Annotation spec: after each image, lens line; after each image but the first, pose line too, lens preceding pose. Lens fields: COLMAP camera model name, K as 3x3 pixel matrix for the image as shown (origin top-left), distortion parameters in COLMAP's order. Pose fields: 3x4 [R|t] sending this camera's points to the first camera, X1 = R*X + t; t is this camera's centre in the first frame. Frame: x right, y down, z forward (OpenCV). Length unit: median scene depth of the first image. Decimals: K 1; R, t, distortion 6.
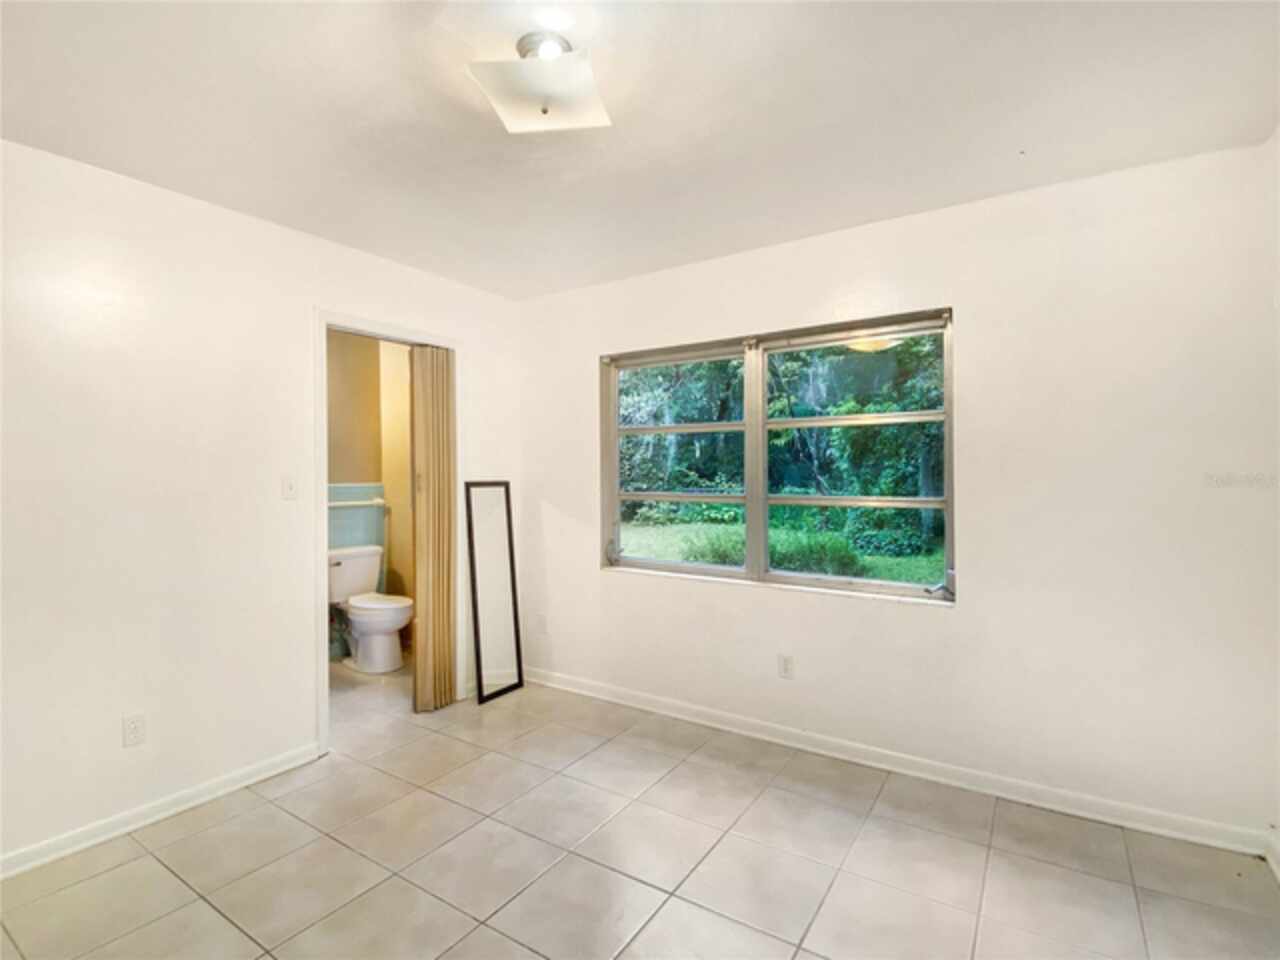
lens RADIAL K [[621.3, 0, 640.0], [0, 621.3, 480.0], [0, 0, 1]] dist [0.043397, -0.031490]
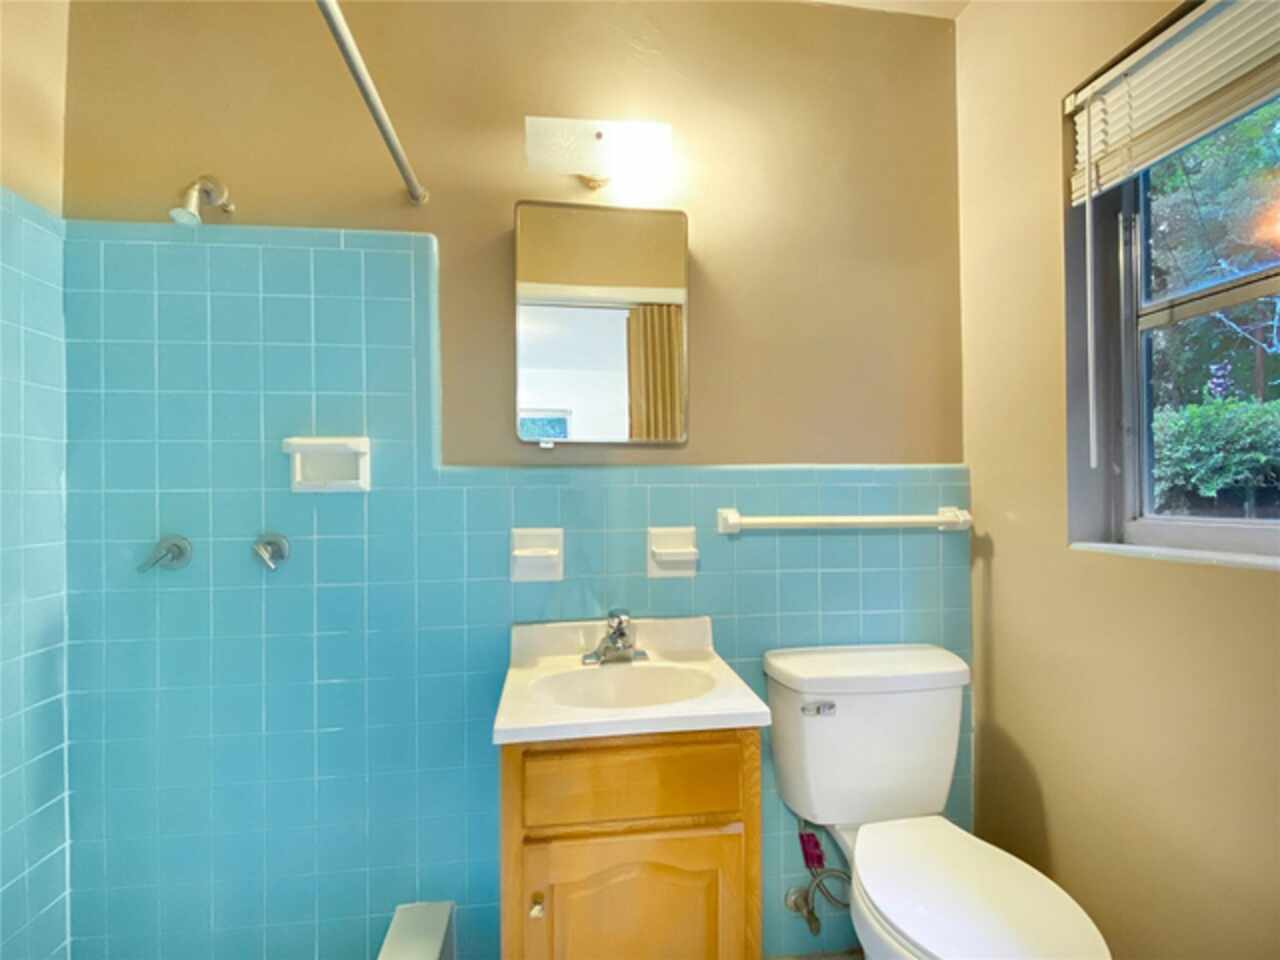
lens RADIAL K [[621.3, 0, 640.0], [0, 621.3, 480.0], [0, 0, 1]] dist [0.043397, -0.031490]
pose [[0.651458, -0.005661, -0.758663, -0.265067], [-0.007209, 0.999881, -0.013651, 0.019840], [0.758650, 0.014363, 0.651340, 0.637541]]
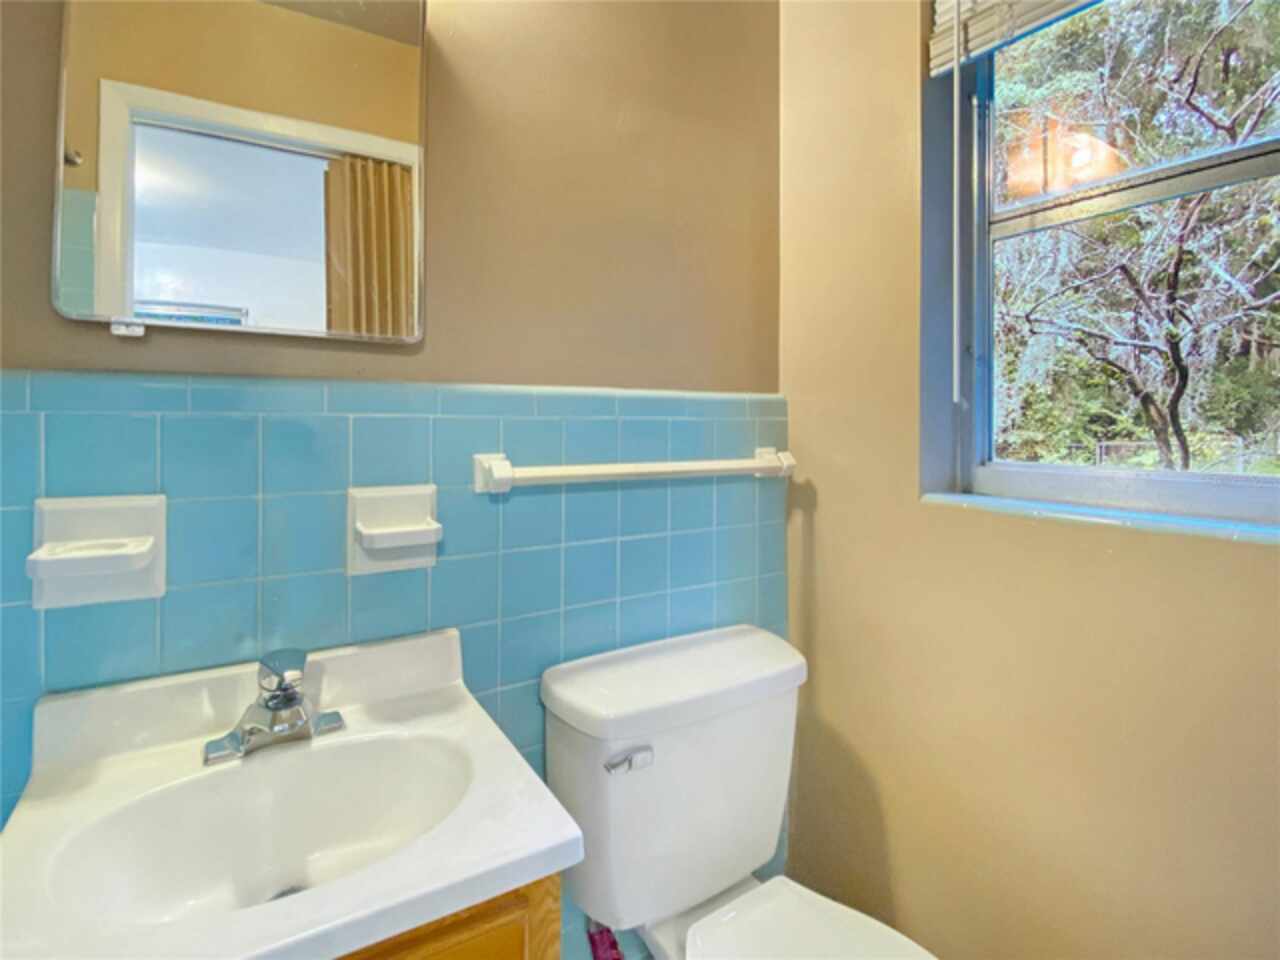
lens RADIAL K [[656.7, 0, 642.0], [0, 656.7, 422.4], [0, 0, 1]] dist [0.002083, -0.001112]
pose [[0.901408, 0.021053, -0.432458, -0.344730], [-0.022385, 0.999747, 0.002012, 0.018322], [0.432391, 0.007867, 0.901652, 0.712447]]
